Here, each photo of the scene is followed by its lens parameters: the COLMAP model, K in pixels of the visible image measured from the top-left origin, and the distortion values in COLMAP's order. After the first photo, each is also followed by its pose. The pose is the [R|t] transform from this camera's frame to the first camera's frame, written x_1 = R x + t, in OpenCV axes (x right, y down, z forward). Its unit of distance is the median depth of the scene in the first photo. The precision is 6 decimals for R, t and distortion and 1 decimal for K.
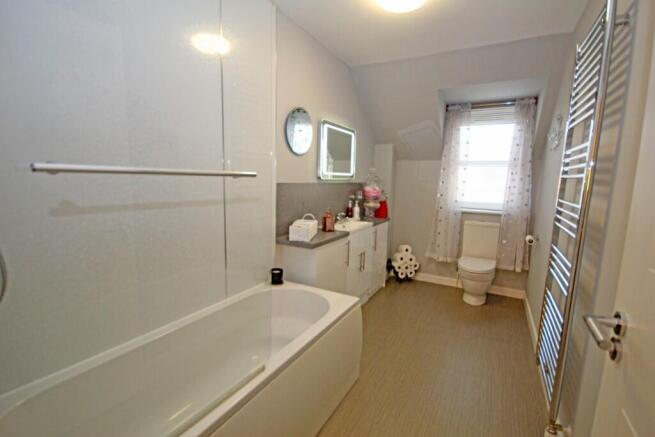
lens RADIAL K [[301.9, 0, 332.6], [0, 301.9, 220.7], [0, 0, 1]] dist [-0.000850, -0.000764]
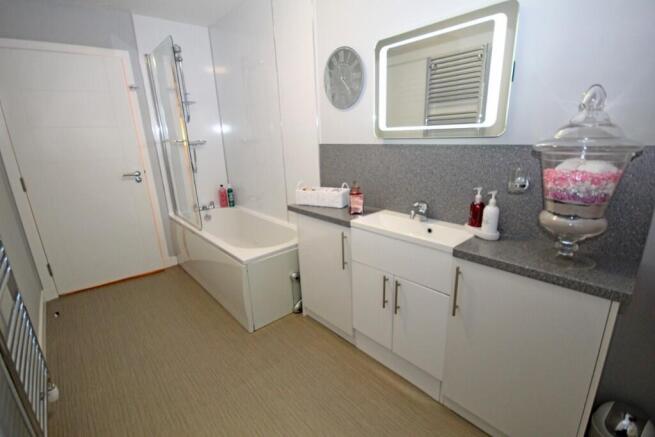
lens RADIAL K [[301.9, 0, 332.6], [0, 301.9, 220.7], [0, 0, 1]] dist [-0.000850, -0.000764]
pose [[-0.325296, 0.264228, -0.907946, 0.700205], [-0.096930, 0.945793, 0.309969, -0.176059], [0.940631, 0.188839, -0.282051, 1.211885]]
